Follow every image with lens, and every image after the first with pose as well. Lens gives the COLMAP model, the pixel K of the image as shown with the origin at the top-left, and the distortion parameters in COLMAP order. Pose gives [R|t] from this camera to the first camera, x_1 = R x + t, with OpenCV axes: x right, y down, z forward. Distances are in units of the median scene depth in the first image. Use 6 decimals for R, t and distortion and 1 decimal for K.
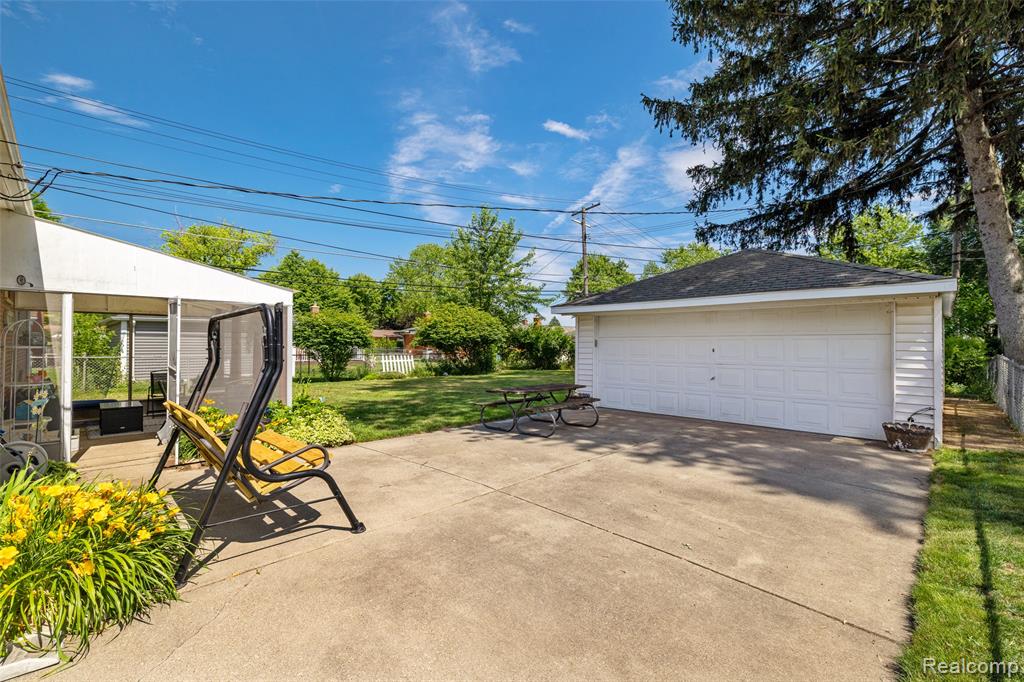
lens RADIAL K [[440.0, 0, 509.4], [0, 440.0, 340.4], [0, 0, 1]] dist [0.002712, 0.000526]
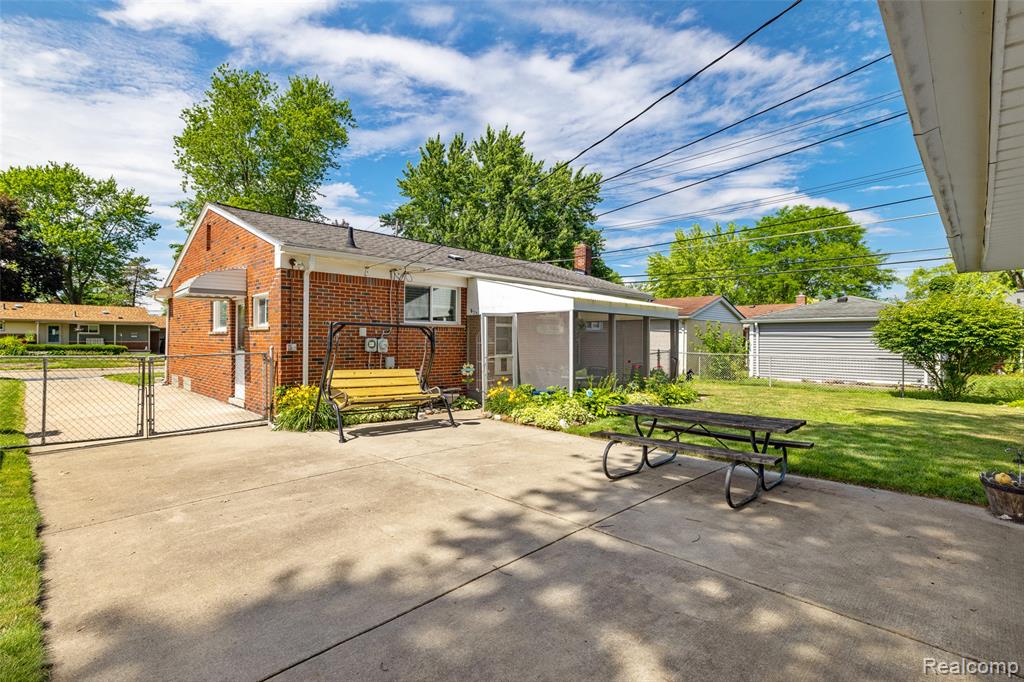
lens RADIAL K [[489.2, 0, 514.2], [0, 489.2, 339.5], [0, 0, 1]] dist [0.019220, -0.000013]
pose [[-0.008146, -0.002049, -0.999965, 1.233090], [0.001991, 0.999996, -0.002065, 0.007165], [0.999965, -0.002008, -0.008142, 1.254111]]
